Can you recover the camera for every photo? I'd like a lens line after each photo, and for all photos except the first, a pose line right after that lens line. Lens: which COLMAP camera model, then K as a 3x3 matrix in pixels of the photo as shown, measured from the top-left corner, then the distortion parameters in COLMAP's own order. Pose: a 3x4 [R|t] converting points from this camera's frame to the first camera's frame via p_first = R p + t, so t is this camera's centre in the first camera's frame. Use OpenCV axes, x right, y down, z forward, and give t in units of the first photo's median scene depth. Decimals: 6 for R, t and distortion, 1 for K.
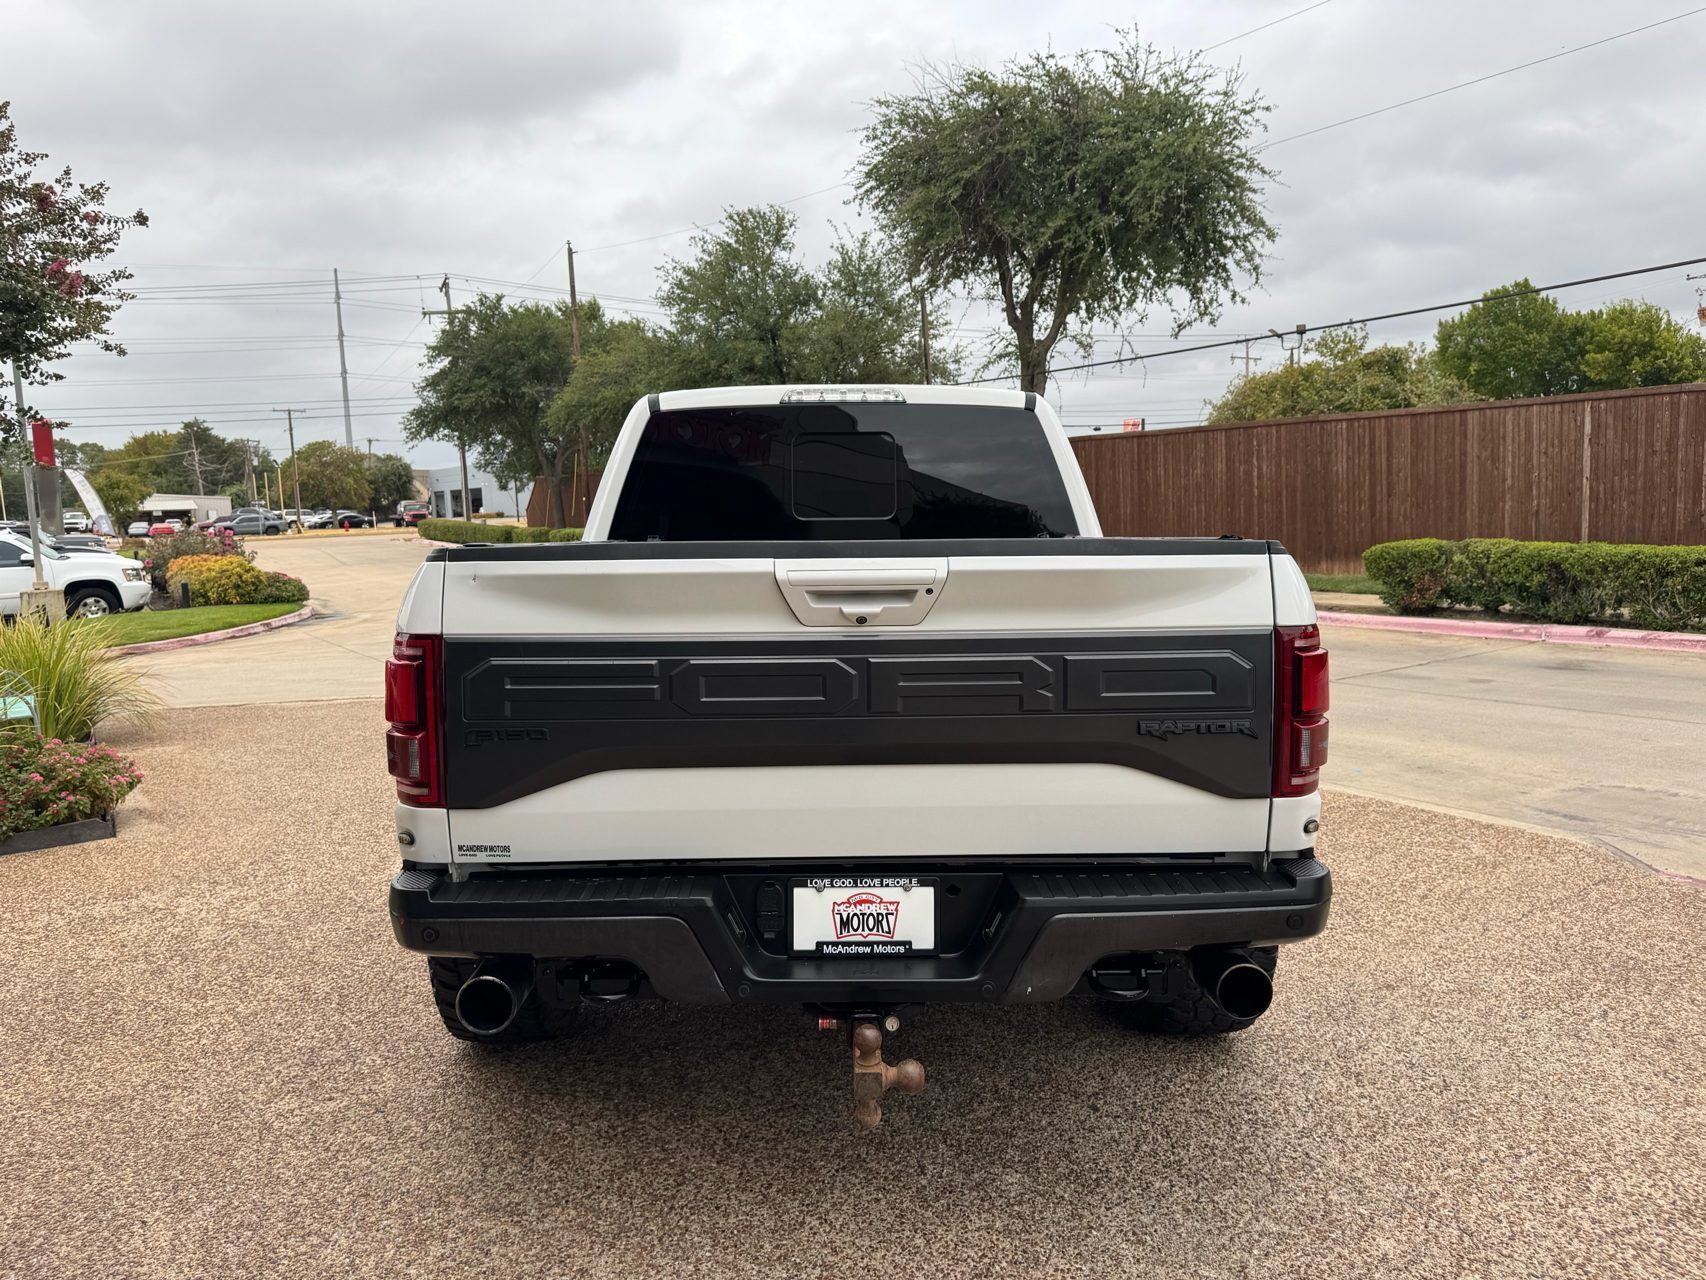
lens RADIAL K [[1192.1, 0, 839.1], [0, 1192.1, 639.2], [0, 0, 1]] dist [0.047037, -0.003011]
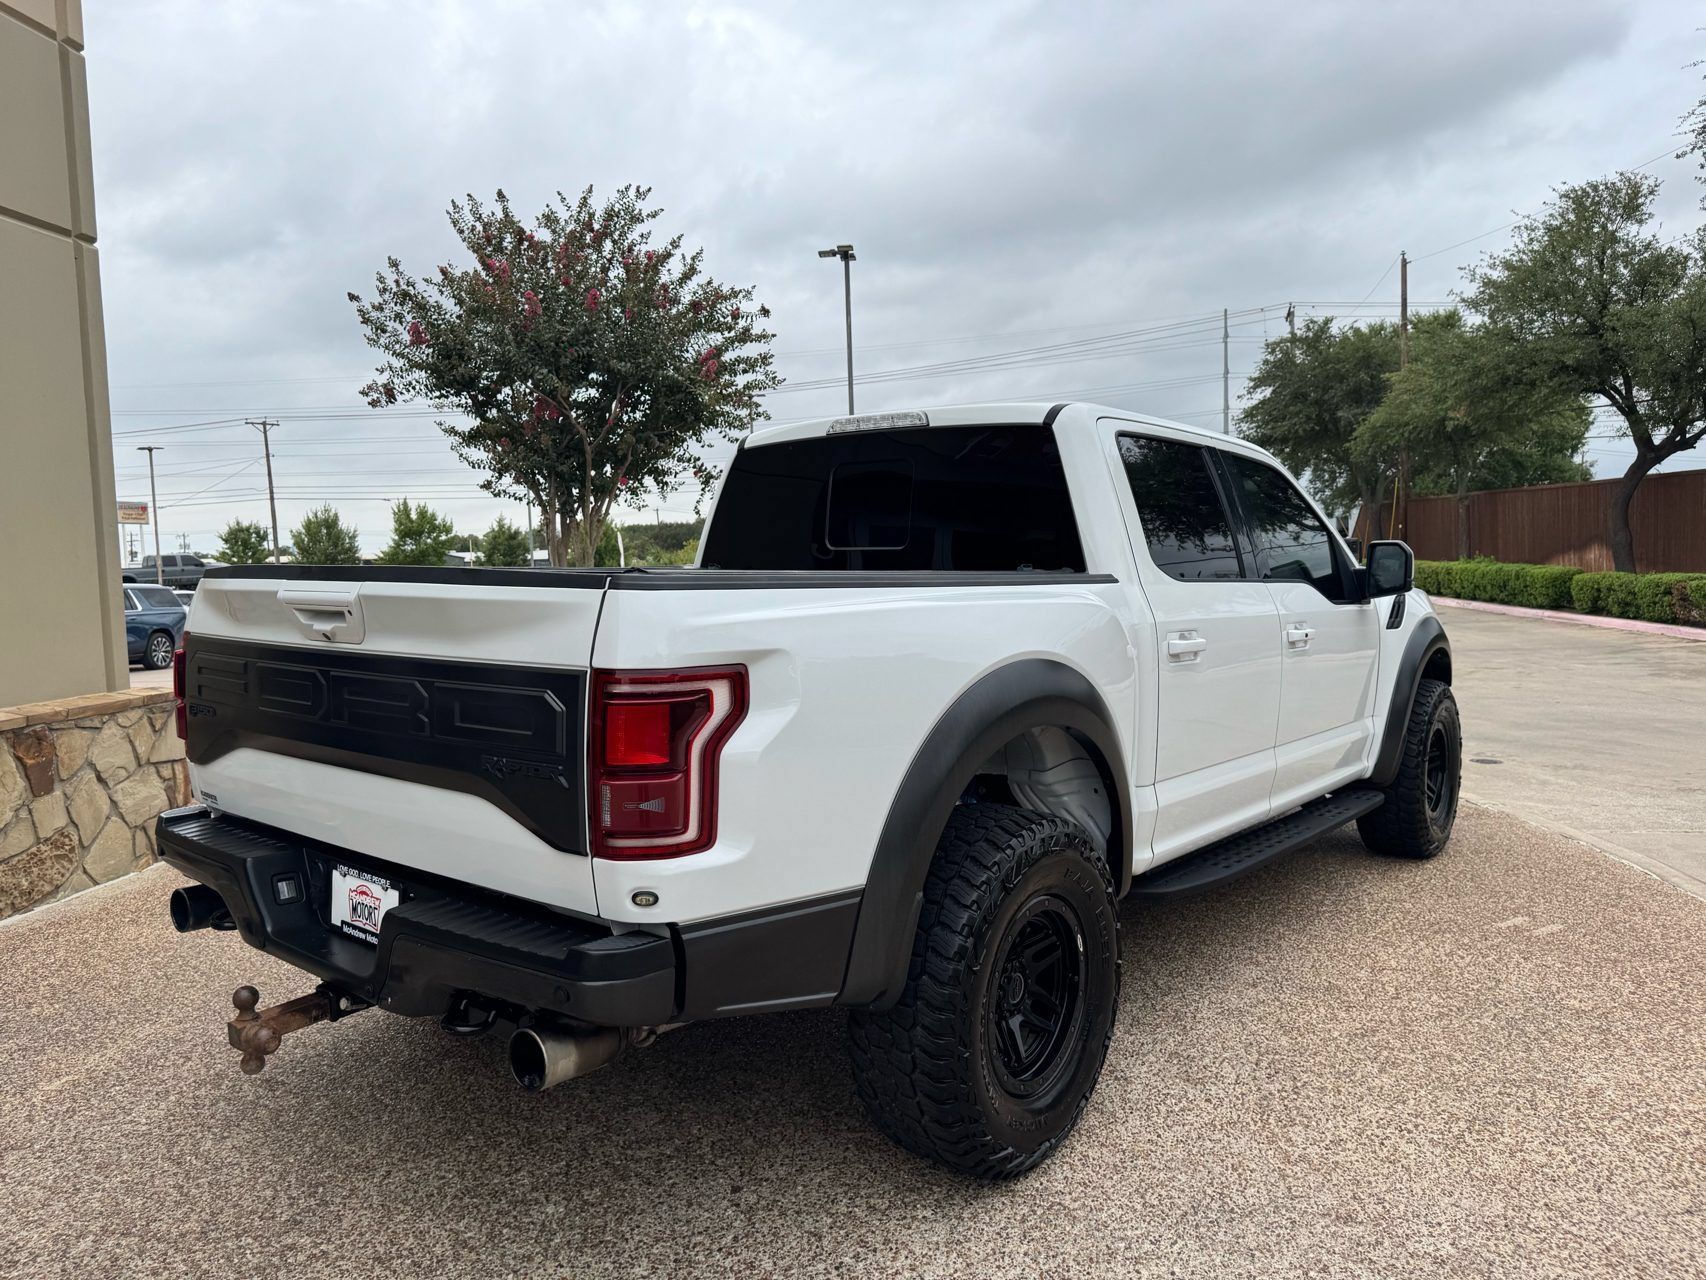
lens RADIAL K [[1173.2, 0, 850.6], [0, 1173.2, 654.6], [0, 0, 1]] dist [0.054398, -0.062050]
pose [[0.762967, 0.061698, -0.643486, 0.084154], [-0.067840, 0.997580, 0.015212, -0.003774], [0.642867, 0.032048, 0.765307, 0.035442]]
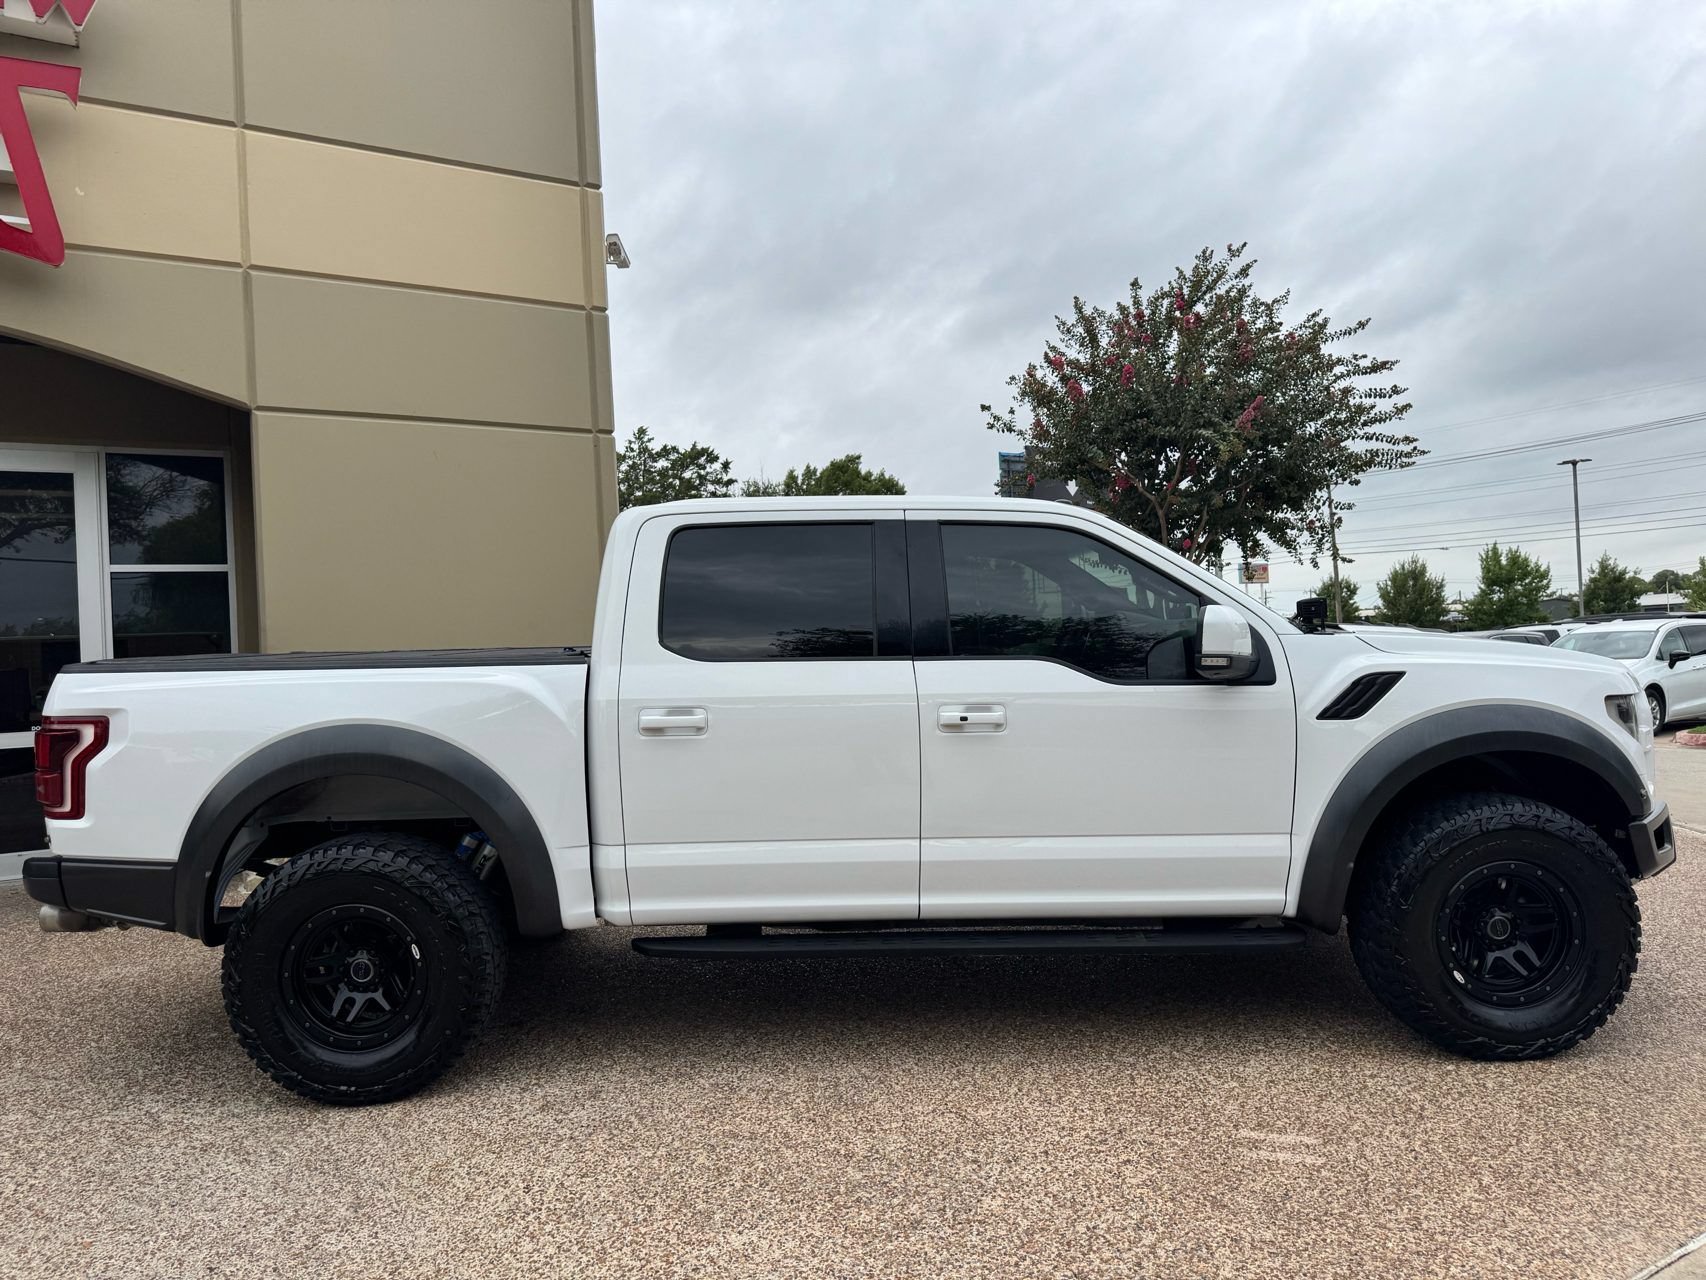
lens RADIAL K [[1173.2, 0, 850.6], [0, 1173.2, 654.6], [0, 0, 1]] dist [0.054398, -0.062050]
pose [[-0.011784, 0.033536, -0.999368, 0.160444], [-0.063906, 0.997369, 0.034222, -0.018000], [0.997886, 0.064269, -0.009610, 0.168723]]
